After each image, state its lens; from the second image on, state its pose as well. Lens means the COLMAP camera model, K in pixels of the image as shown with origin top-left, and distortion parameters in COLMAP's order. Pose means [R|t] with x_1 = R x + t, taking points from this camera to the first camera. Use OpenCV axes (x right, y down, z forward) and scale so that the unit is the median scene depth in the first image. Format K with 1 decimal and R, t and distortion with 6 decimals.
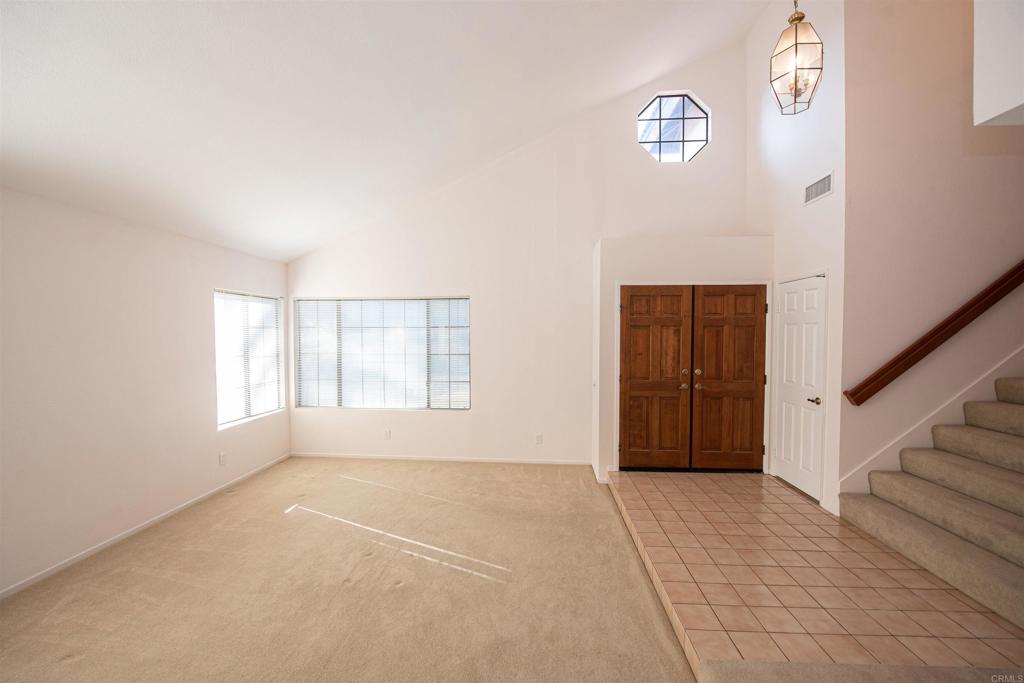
lens RADIAL K [[423.7, 0, 508.7], [0, 423.7, 339.4], [0, 0, 1]] dist [-0.016541, -0.001989]
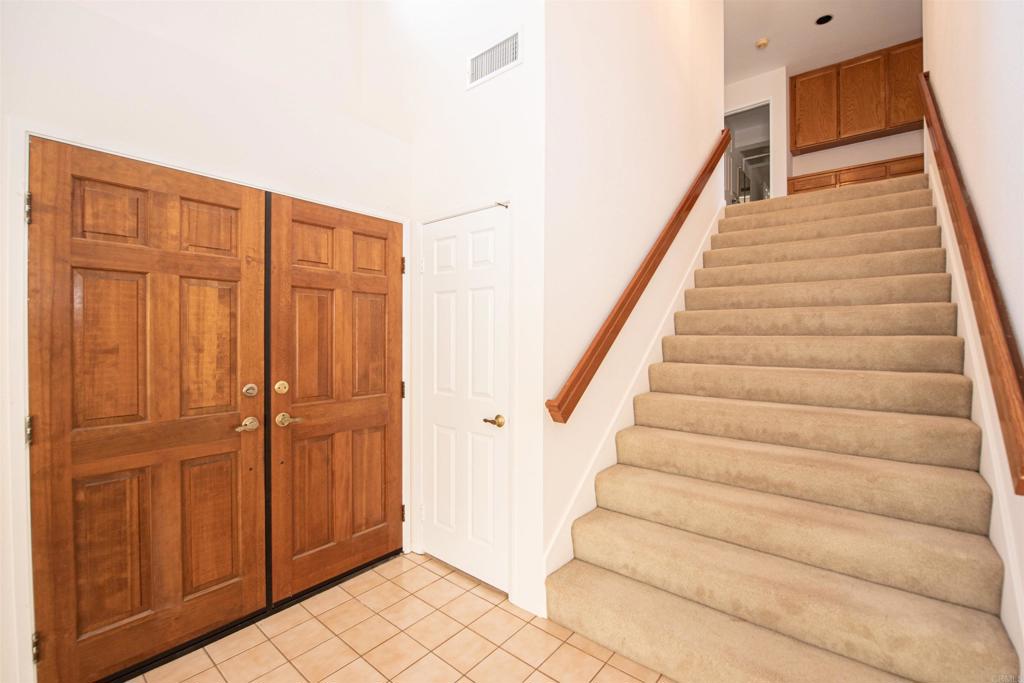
lens RADIAL K [[437.9, 0, 520.0], [0, 437.9, 342.1], [0, 0, 1]] dist [-0.018158, -0.001431]
pose [[0.584765, -0.012030, 0.811113, 0.221615], [0.011574, 0.999912, 0.006486, 0.028995], [-0.811120, 0.005595, 0.584853, 0.522976]]
